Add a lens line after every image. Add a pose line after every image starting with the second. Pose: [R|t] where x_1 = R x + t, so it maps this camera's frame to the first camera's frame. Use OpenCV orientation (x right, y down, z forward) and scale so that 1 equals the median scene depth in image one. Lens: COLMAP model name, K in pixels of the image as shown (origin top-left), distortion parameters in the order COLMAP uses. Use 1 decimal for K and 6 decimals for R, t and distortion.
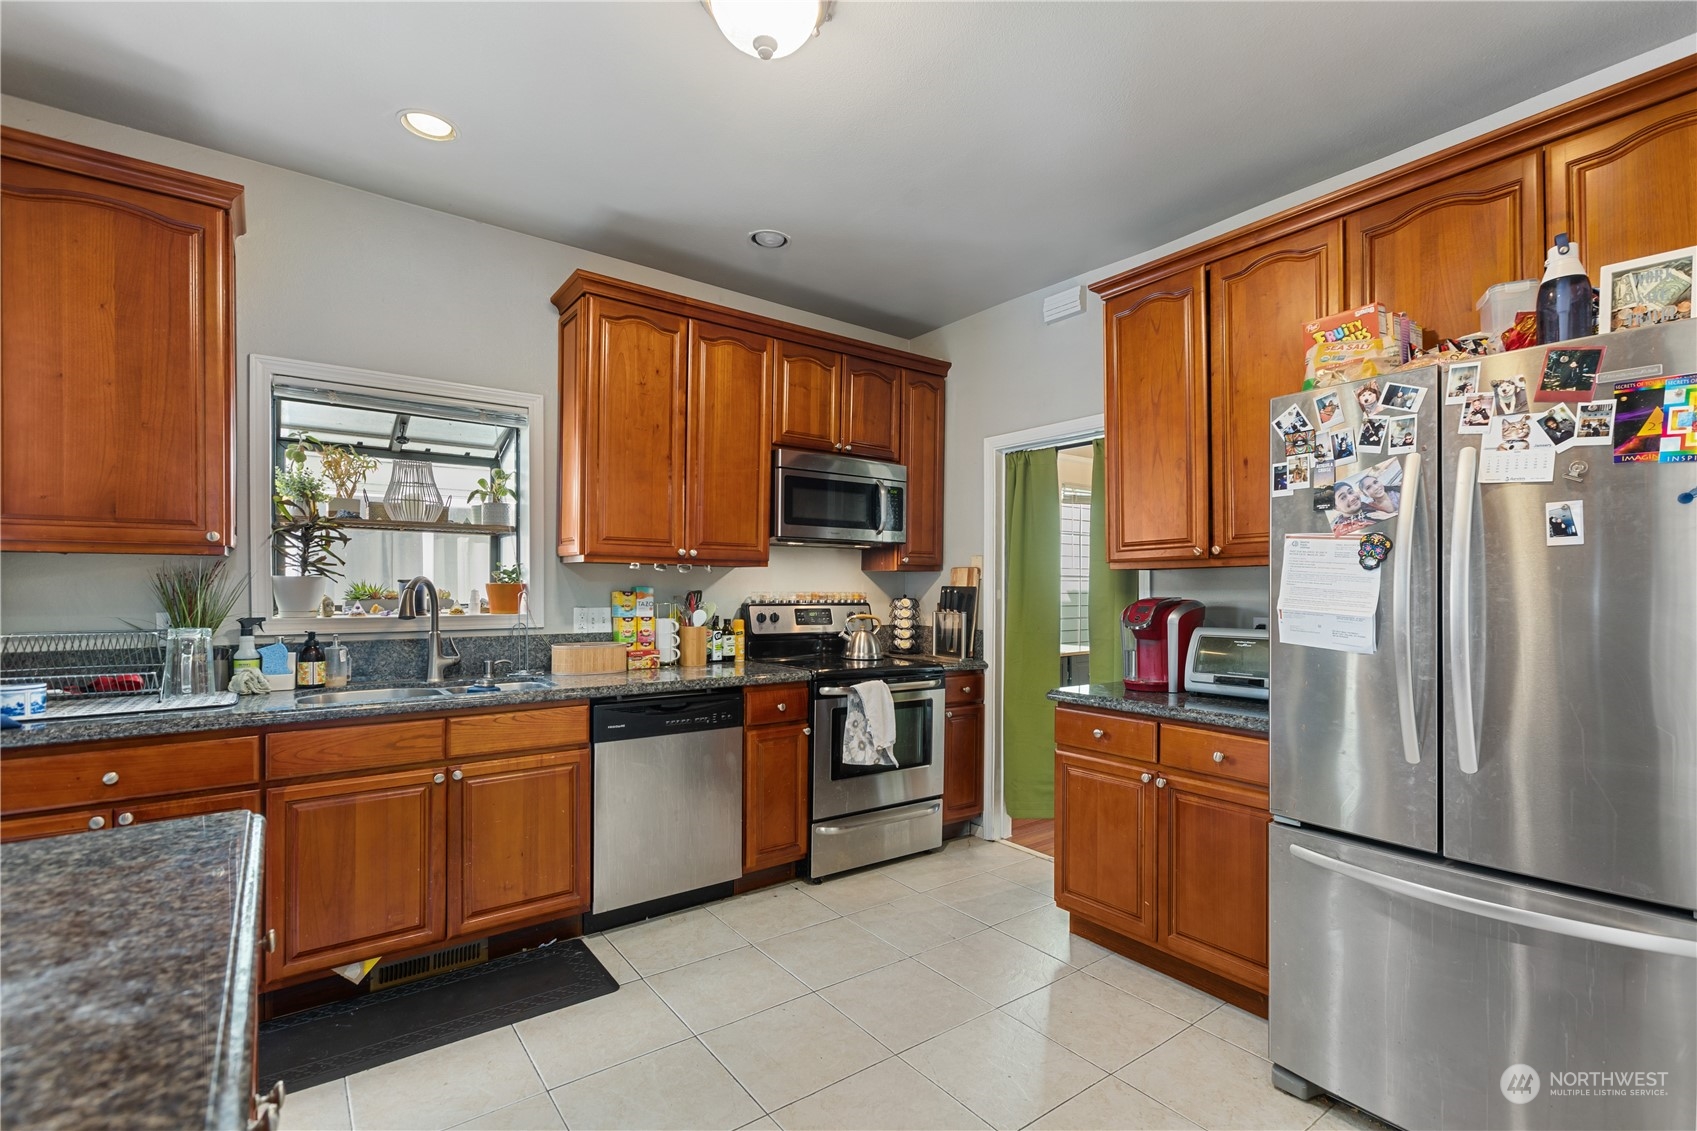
lens RADIAL K [[765.9, 0, 822.4], [0, 765.9, 596.2], [0, 0, 1]] dist [-0.000005, -0.000181]
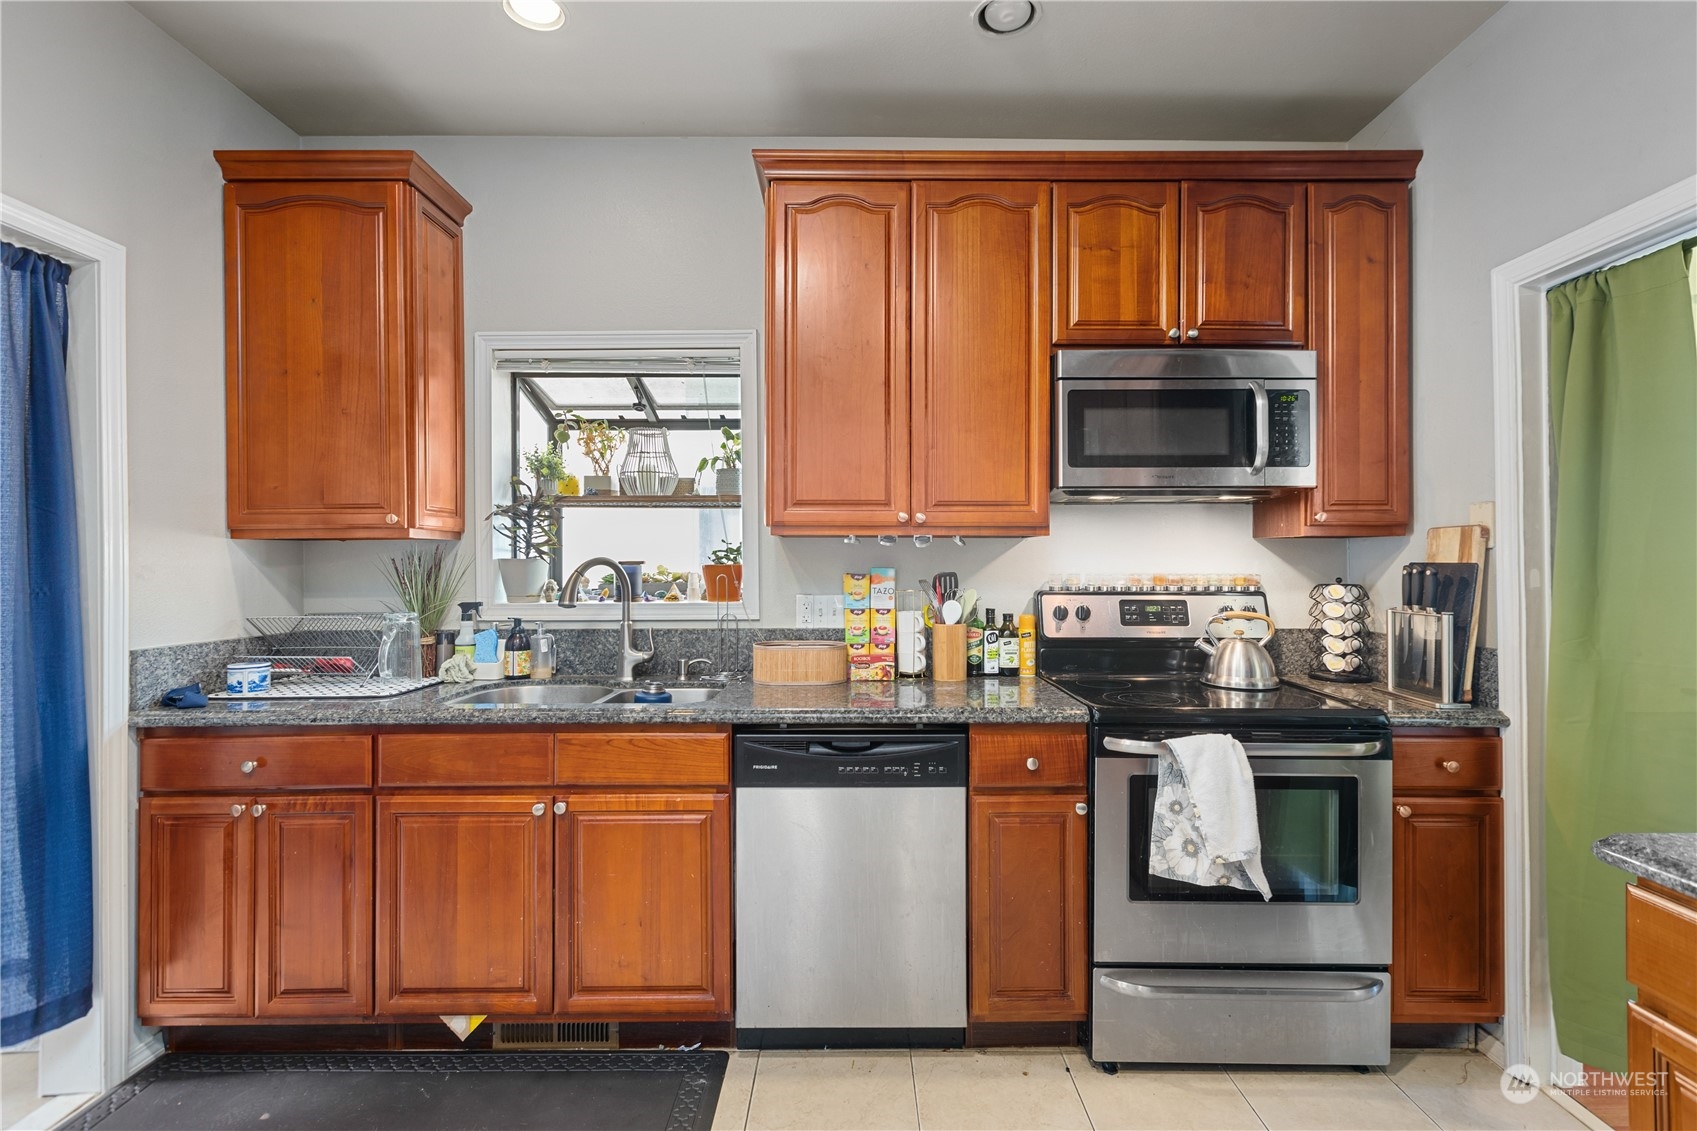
lens RADIAL K [[765.9, 0, 858.2], [0, 765.9, 560.4], [0, 0, 1]] dist [-0.000005, -0.000181]
pose [[0.822137, -0.011584, -0.569171, 0.174213], [0.000100, 0.999796, -0.020205, -0.004451], [0.569289, 0.016554, 0.821971, 0.398160]]
